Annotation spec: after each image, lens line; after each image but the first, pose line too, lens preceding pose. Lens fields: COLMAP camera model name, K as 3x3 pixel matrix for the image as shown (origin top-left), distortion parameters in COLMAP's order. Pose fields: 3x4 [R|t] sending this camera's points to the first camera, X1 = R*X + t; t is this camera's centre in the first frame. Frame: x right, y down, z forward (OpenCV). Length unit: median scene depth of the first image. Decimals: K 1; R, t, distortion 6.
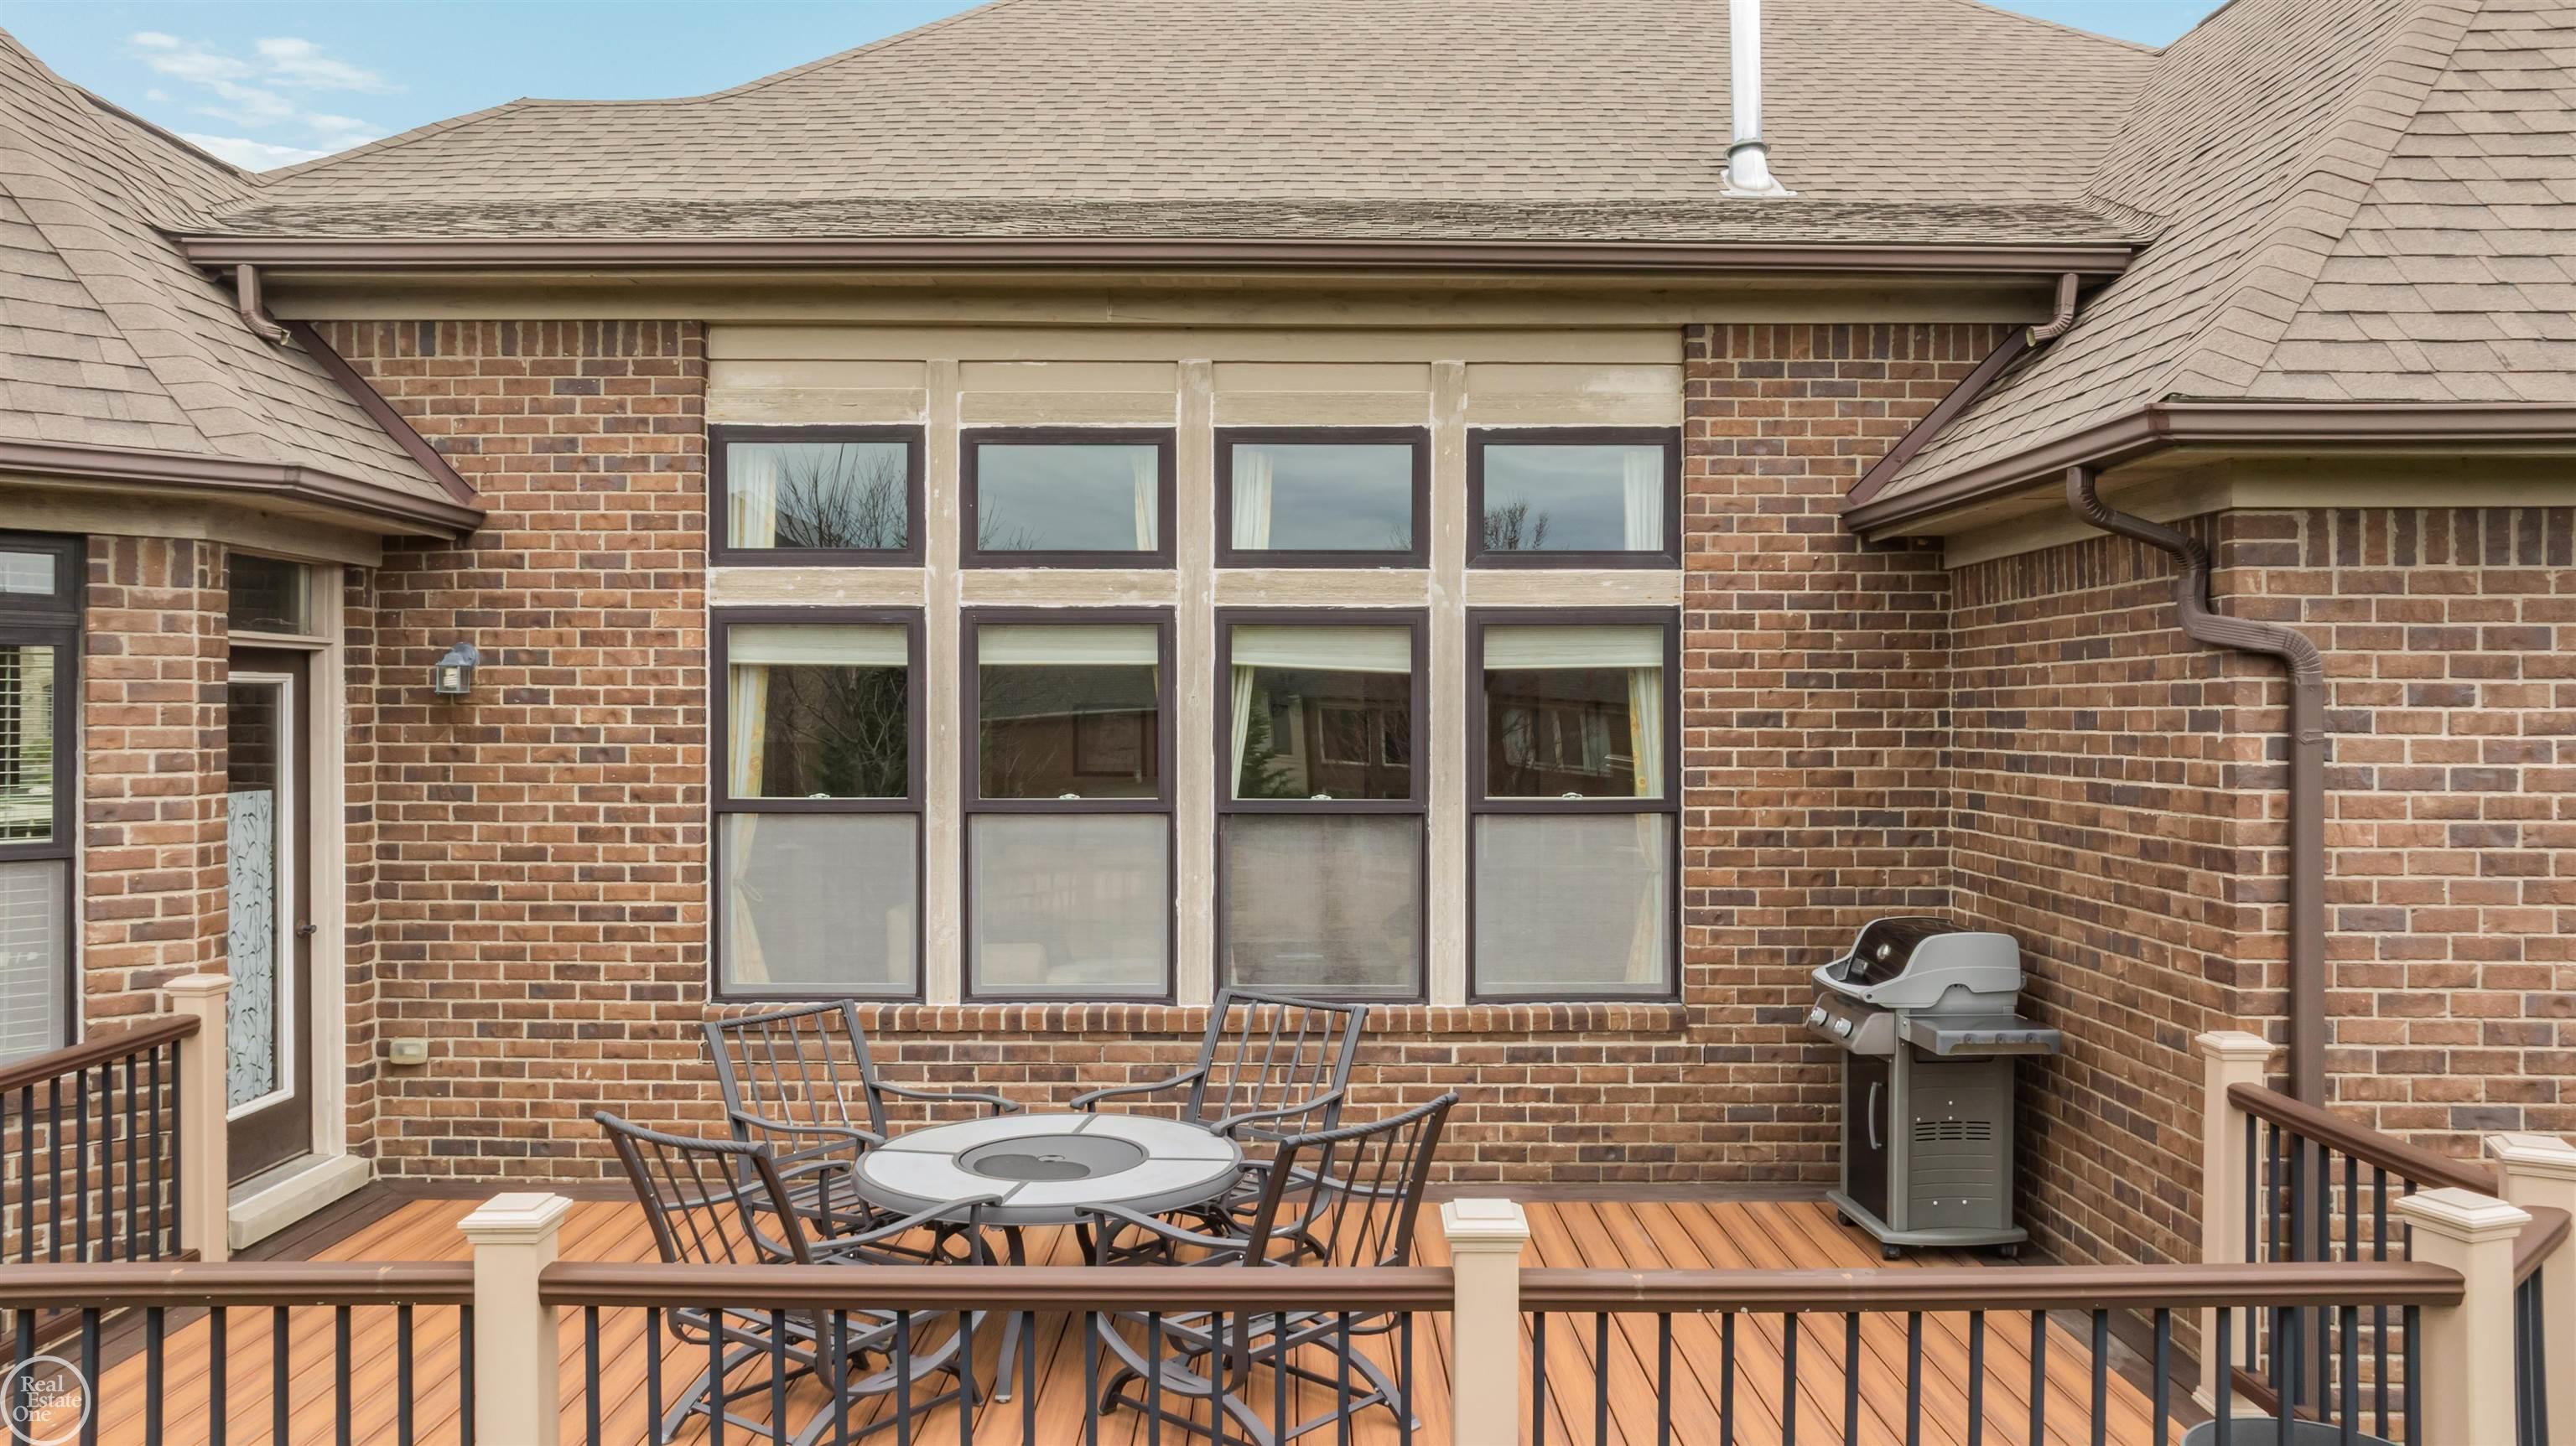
lens RADIAL K [[1835.3, 0, 1289.0], [0, 1835.3, 711.3], [0, 0, 1]] dist [-0.031758, 0.021040]
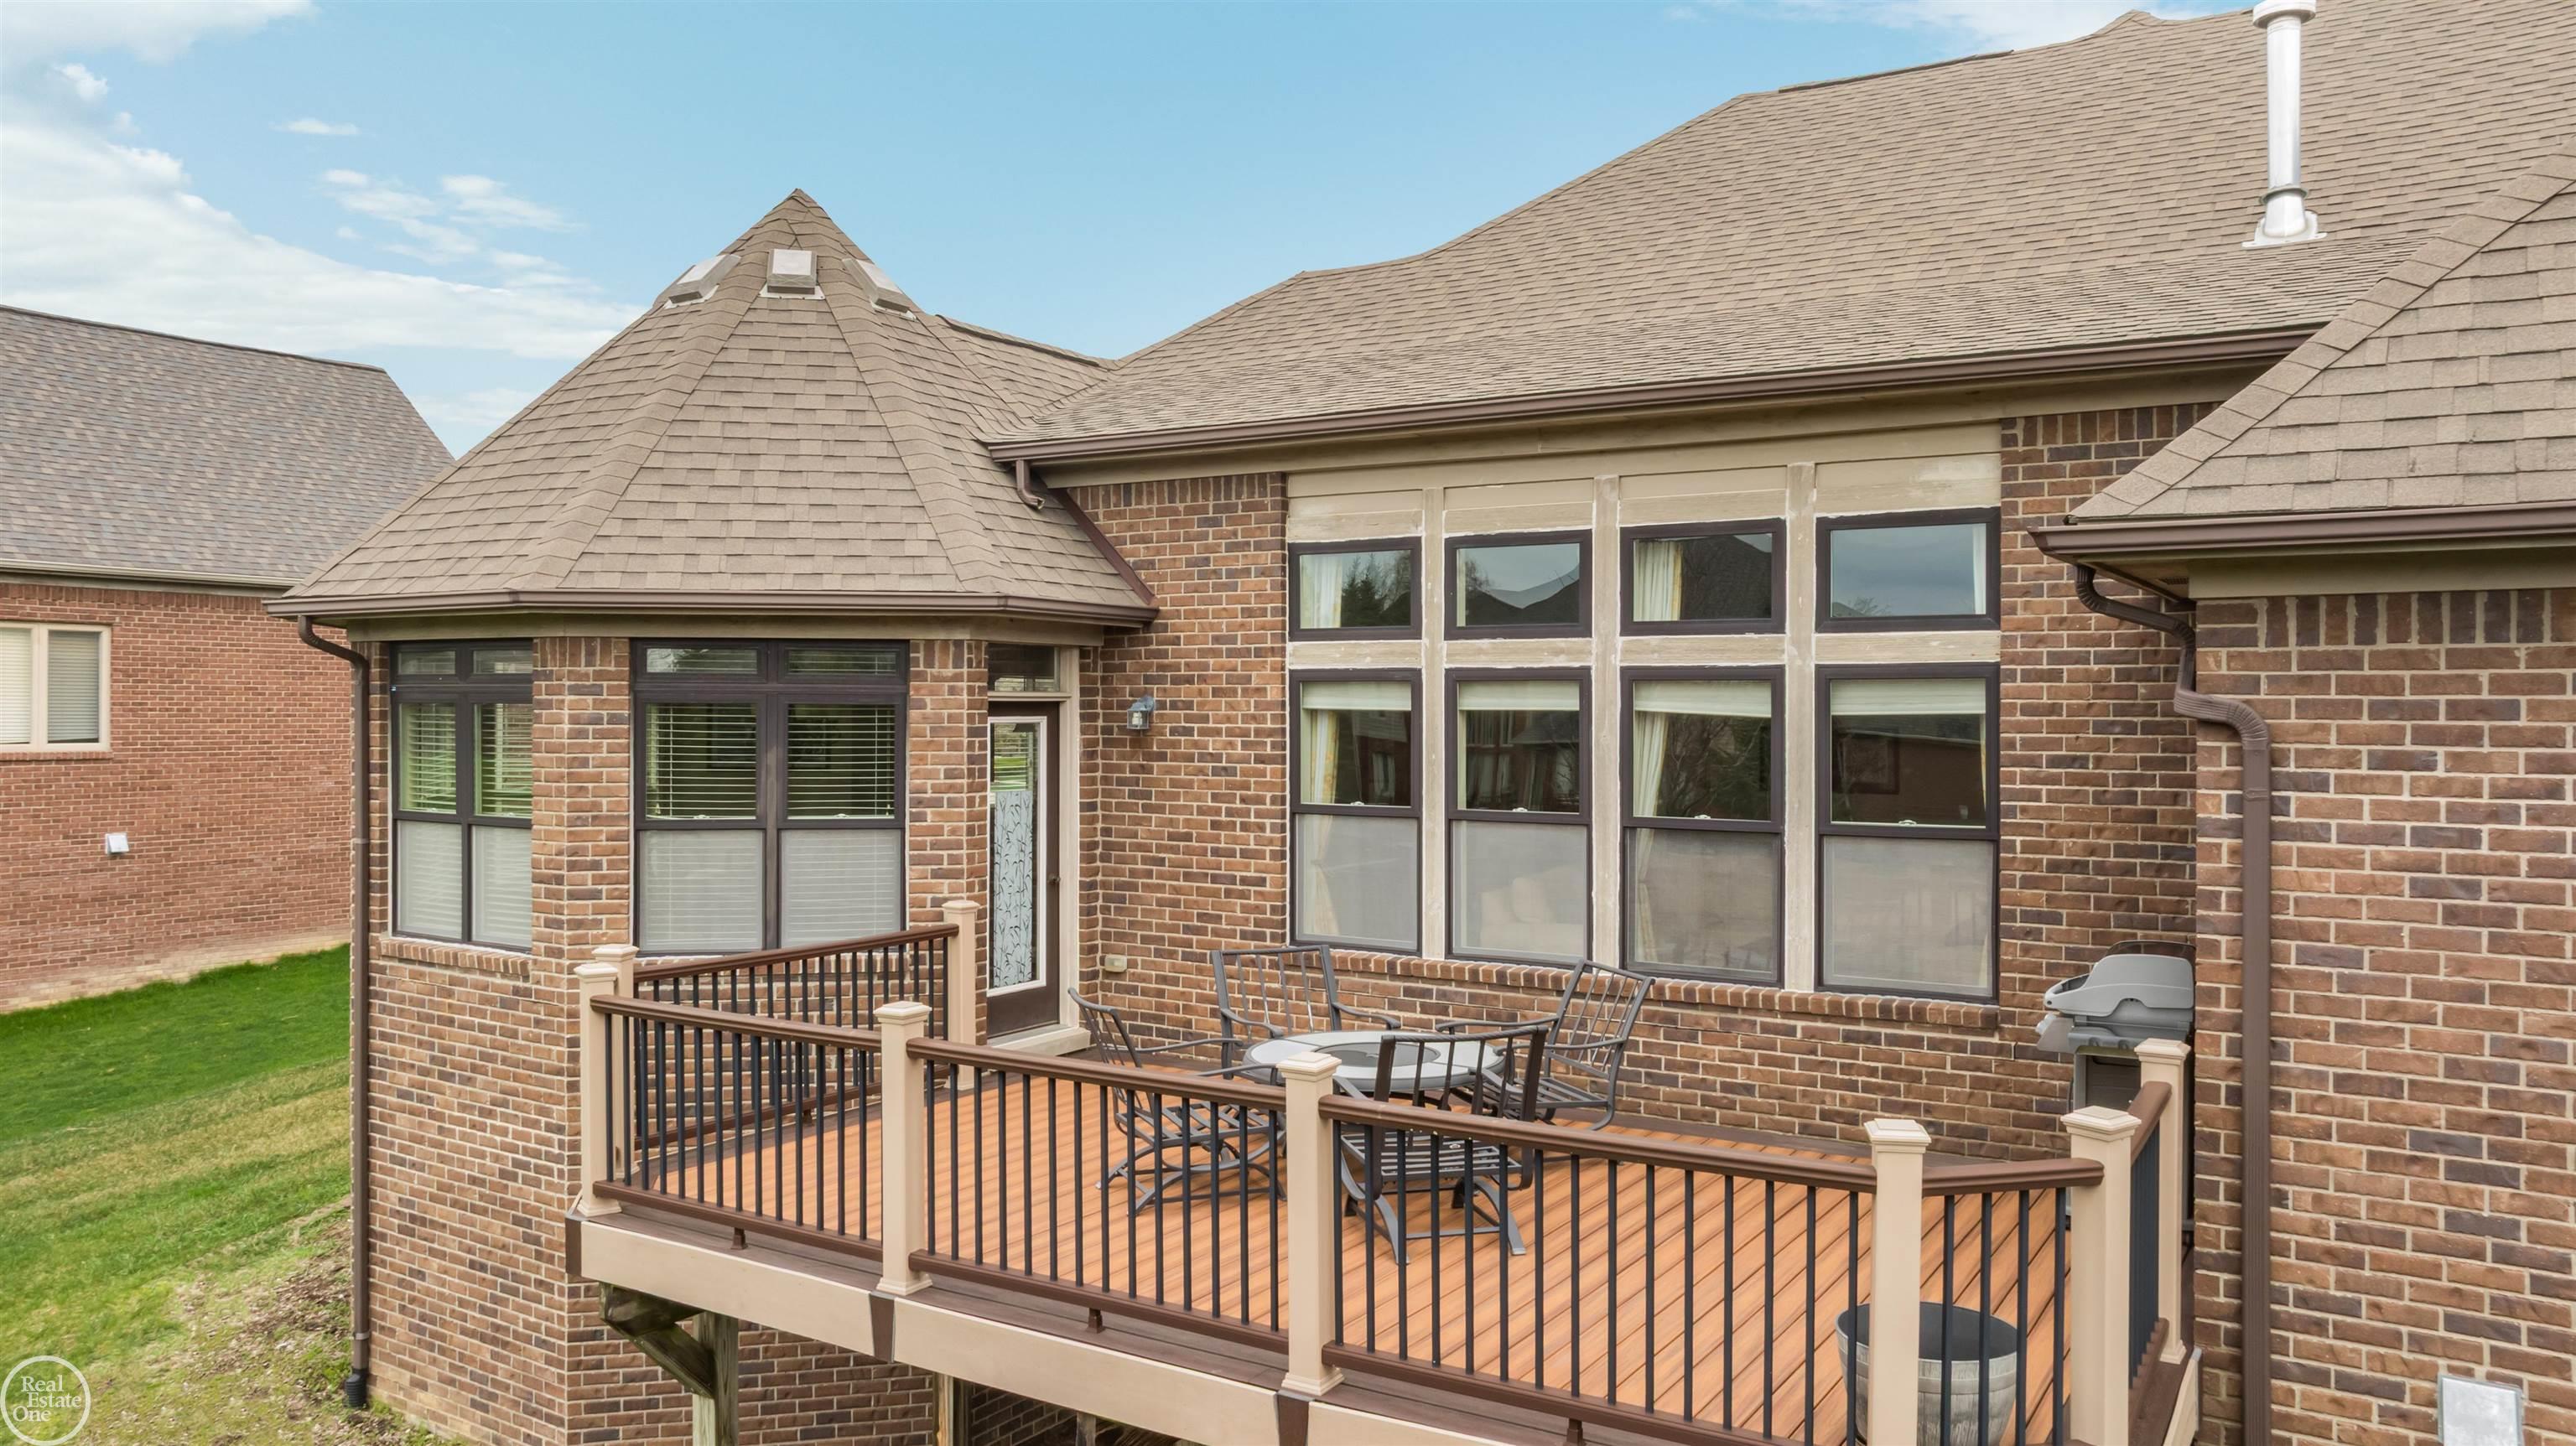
lens RADIAL K [[1835.3, 0, 1273.0], [0, 1835.3, 700.6], [0, 0, 1]] dist [-0.031758, 0.021040]
pose [[0.841990, 0.000275, -0.539492, 0.453317], [-0.002989, 0.999987, -0.004155, -0.027081], [0.539484, 0.005111, 0.841980, -0.220485]]
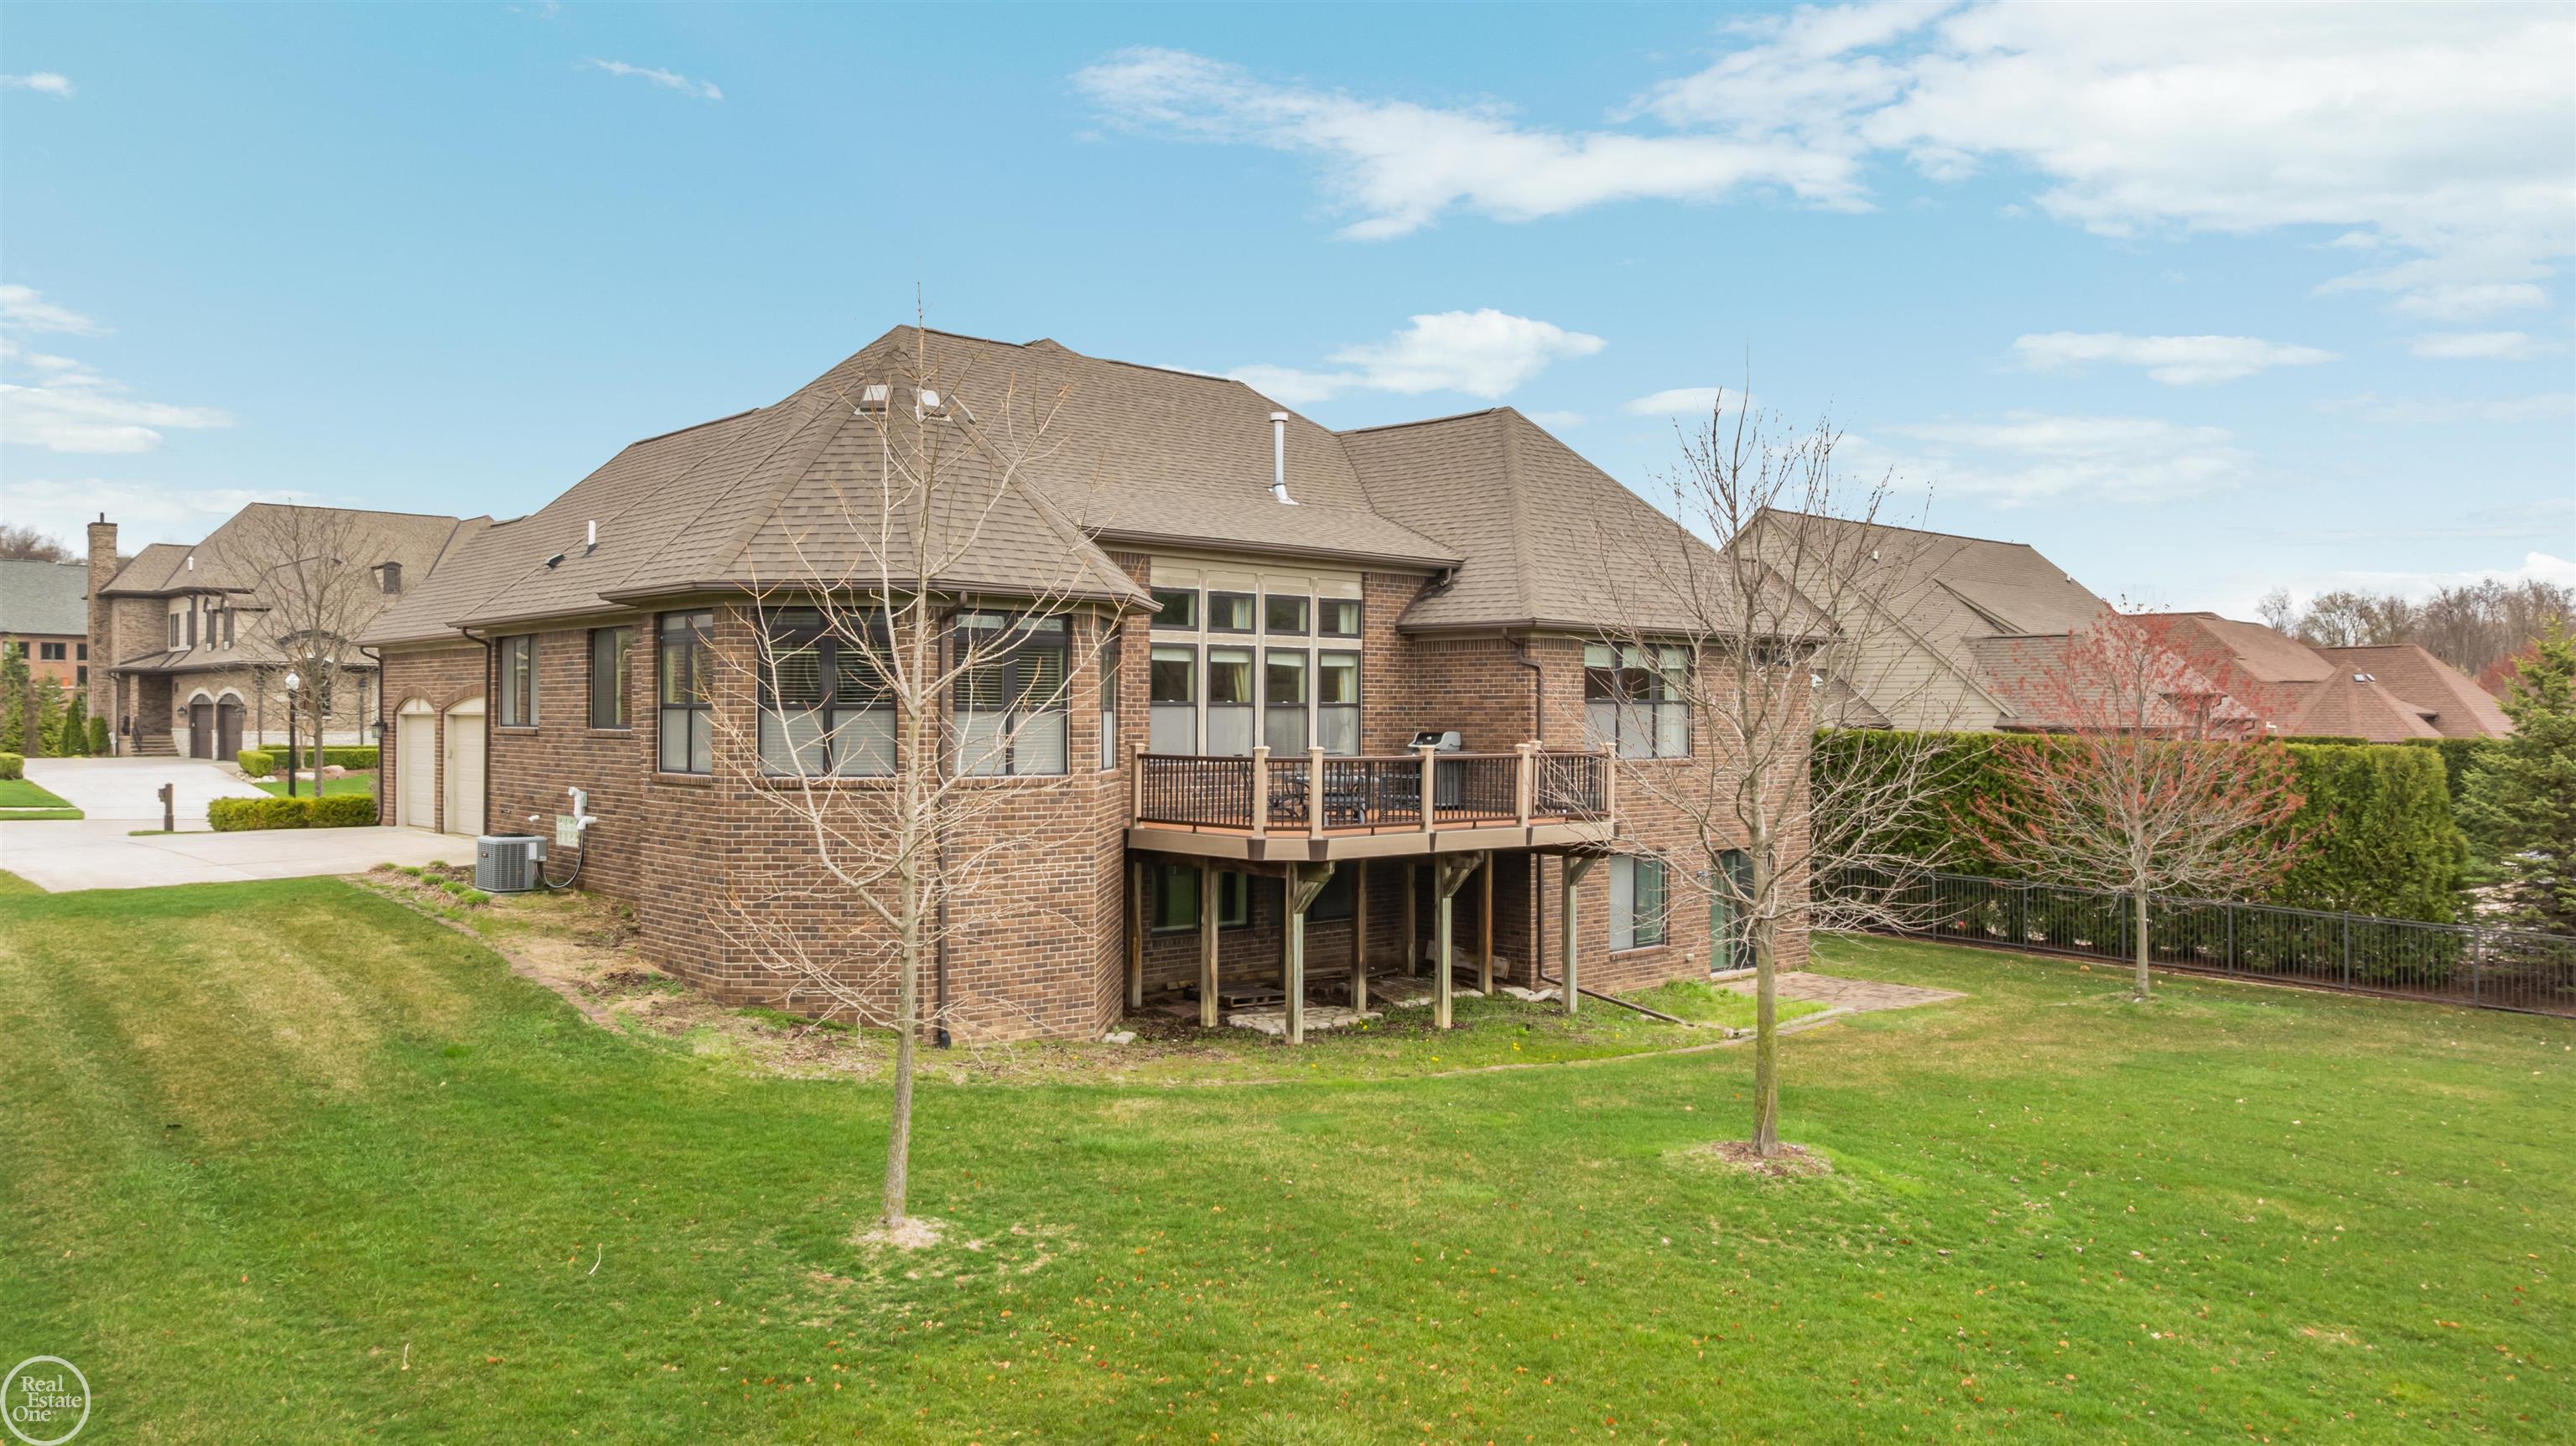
lens RADIAL K [[1835.3, 0, 1299.8], [0, 1835.3, 712.5], [0, 0, 1]] dist [-0.031758, 0.021040]
pose [[0.736154, 0.002124, 0.676810, -2.336661], [-0.004232, 0.999990, 0.001465, 0.062539], [-0.676800, -0.003943, 0.736156, -1.589381]]
